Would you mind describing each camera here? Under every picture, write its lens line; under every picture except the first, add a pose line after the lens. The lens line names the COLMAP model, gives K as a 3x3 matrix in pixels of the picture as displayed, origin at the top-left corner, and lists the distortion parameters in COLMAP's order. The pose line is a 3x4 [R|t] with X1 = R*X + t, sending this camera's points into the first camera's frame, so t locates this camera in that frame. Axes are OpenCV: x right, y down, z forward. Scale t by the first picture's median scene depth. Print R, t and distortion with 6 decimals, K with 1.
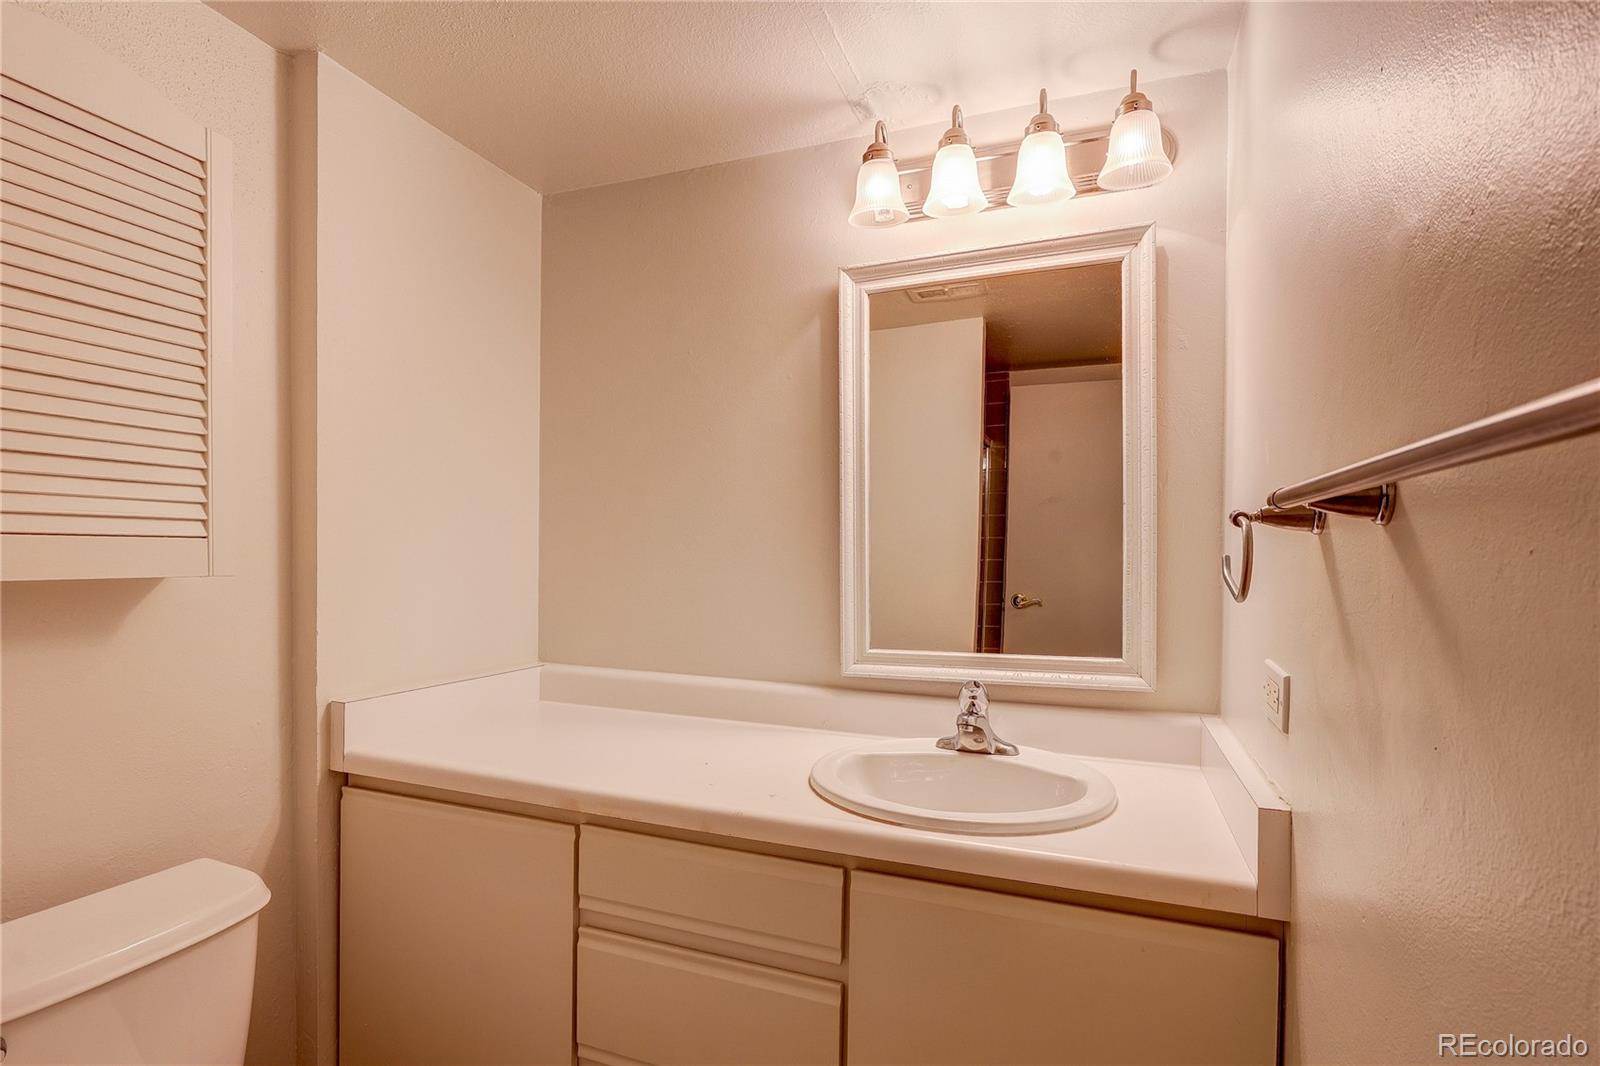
lens RADIAL K [[779.4, 0, 800.6], [0, 779.4, 573.0], [0, 0, 1]] dist [0.002649, 0.000524]
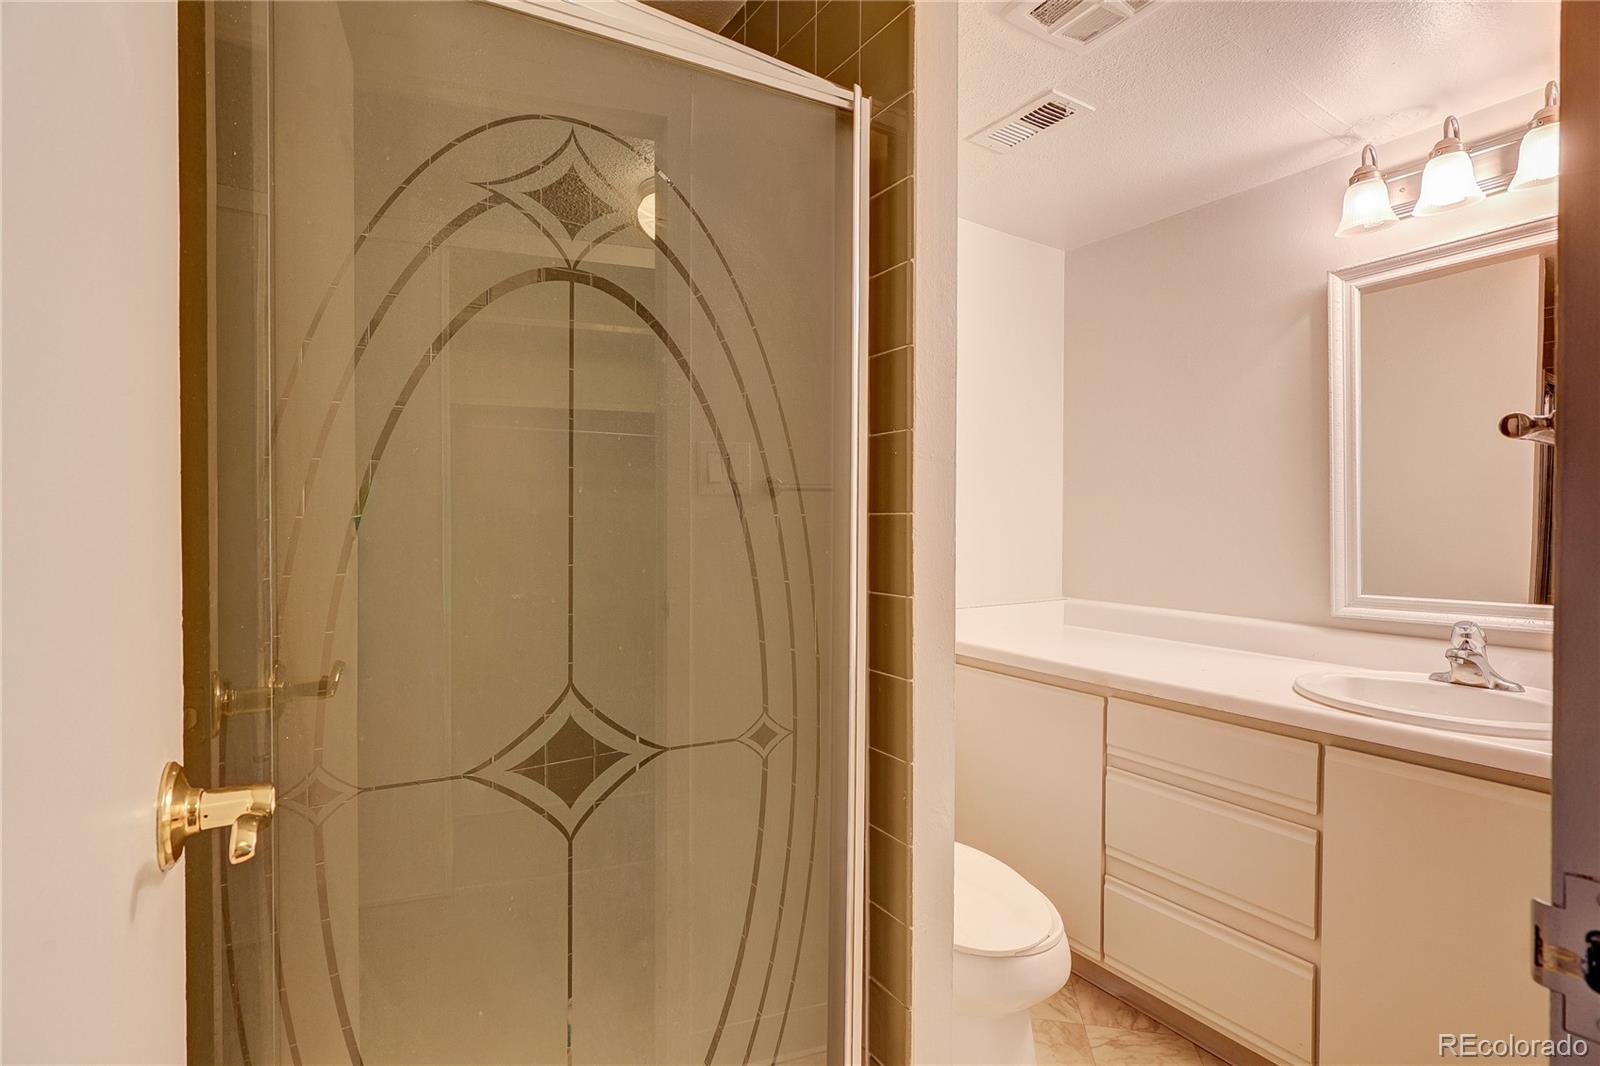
lens RADIAL K [[747.4, 0, 800.0], [0, 747.4, 533.0], [0, 0, 1]] dist [-0.005321, -0.000627]
pose [[0.820510, -0.000973, -0.571631, 0.041002], [-0.005067, 0.999947, -0.008976, 0.022765], [0.571610, 0.010262, 0.820462, -0.422166]]
